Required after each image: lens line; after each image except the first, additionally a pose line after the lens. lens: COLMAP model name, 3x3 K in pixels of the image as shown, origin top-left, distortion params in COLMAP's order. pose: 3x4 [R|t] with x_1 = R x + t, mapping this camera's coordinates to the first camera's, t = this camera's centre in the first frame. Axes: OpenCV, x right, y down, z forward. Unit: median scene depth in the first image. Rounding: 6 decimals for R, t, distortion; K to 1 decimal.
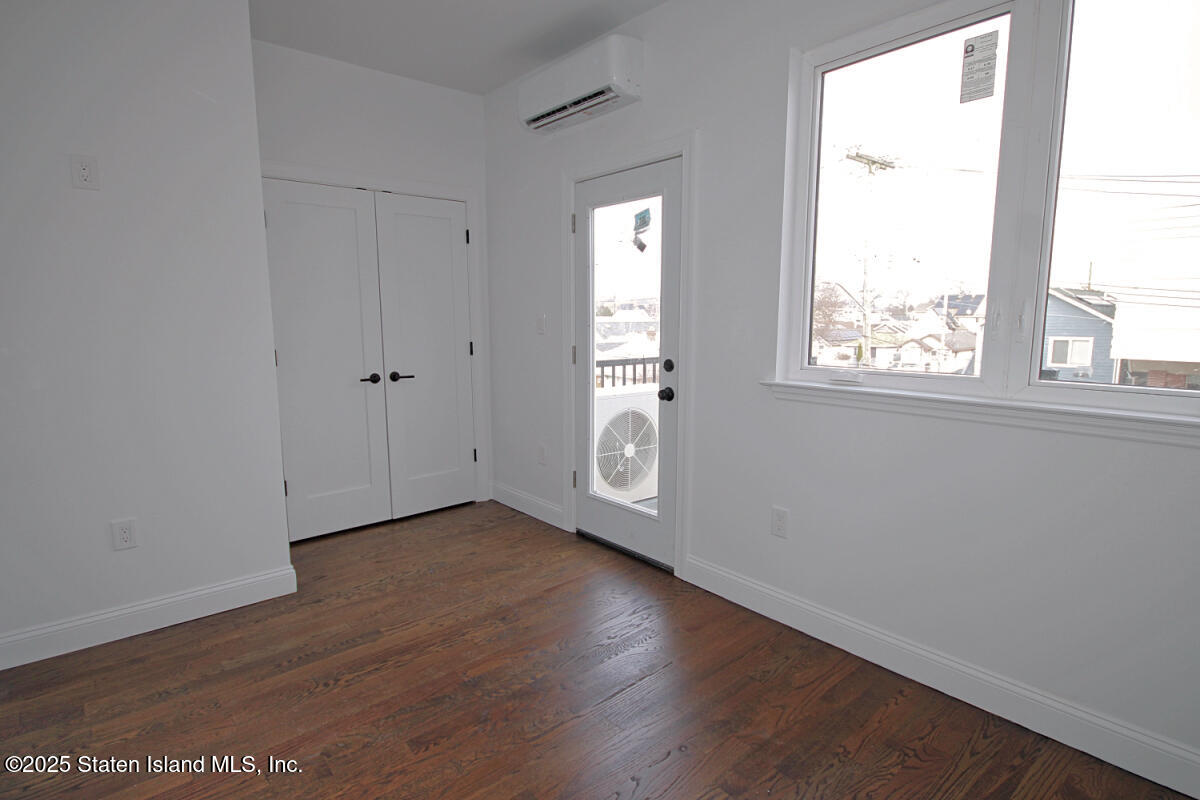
lens RADIAL K [[608.9, 0, 589.4], [0, 608.9, 405.6], [0, 0, 1]] dist [-0.000183, -0.000341]
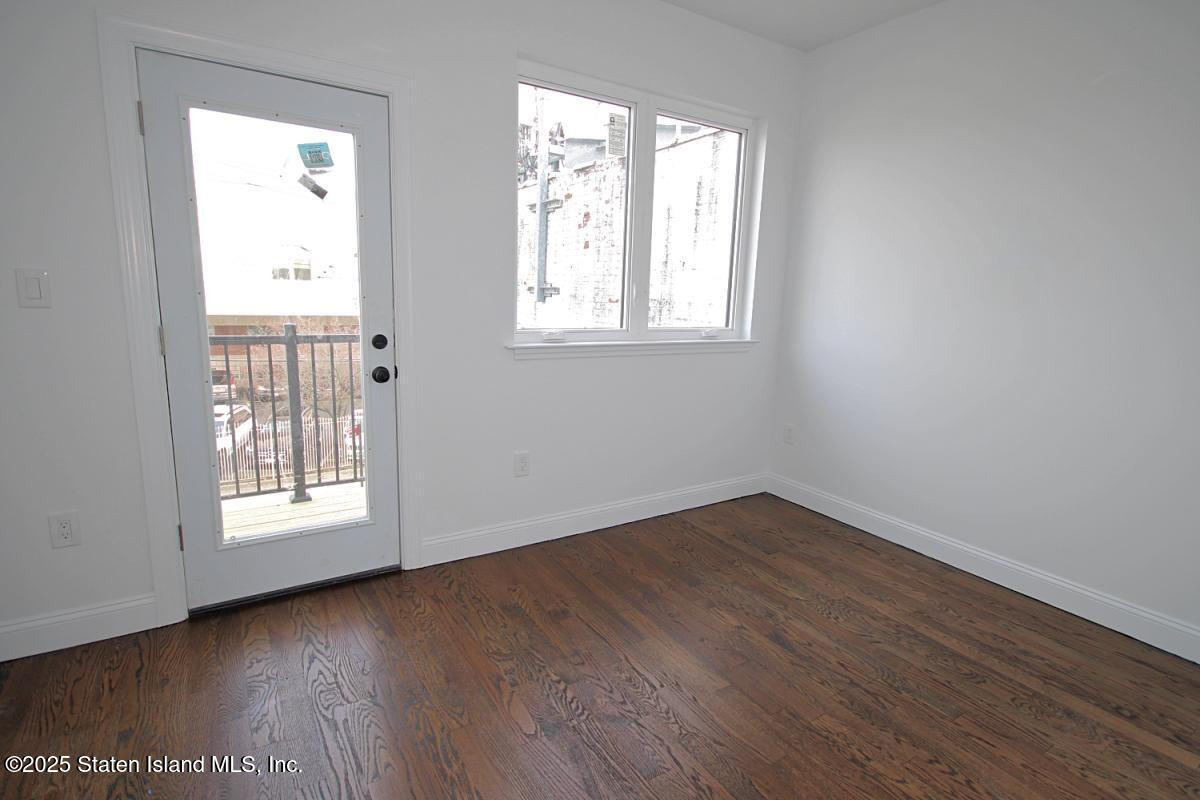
lens RADIAL K [[608.9, 0, 595.5], [0, 608.9, 408.9], [0, 0, 1]] dist [-0.000183, -0.000341]
pose [[0.124665, -0.183812, 0.975024, -0.705095], [0.112623, 0.978961, 0.170154, -0.086510], [-0.985786, 0.088598, 0.142744, 0.595182]]
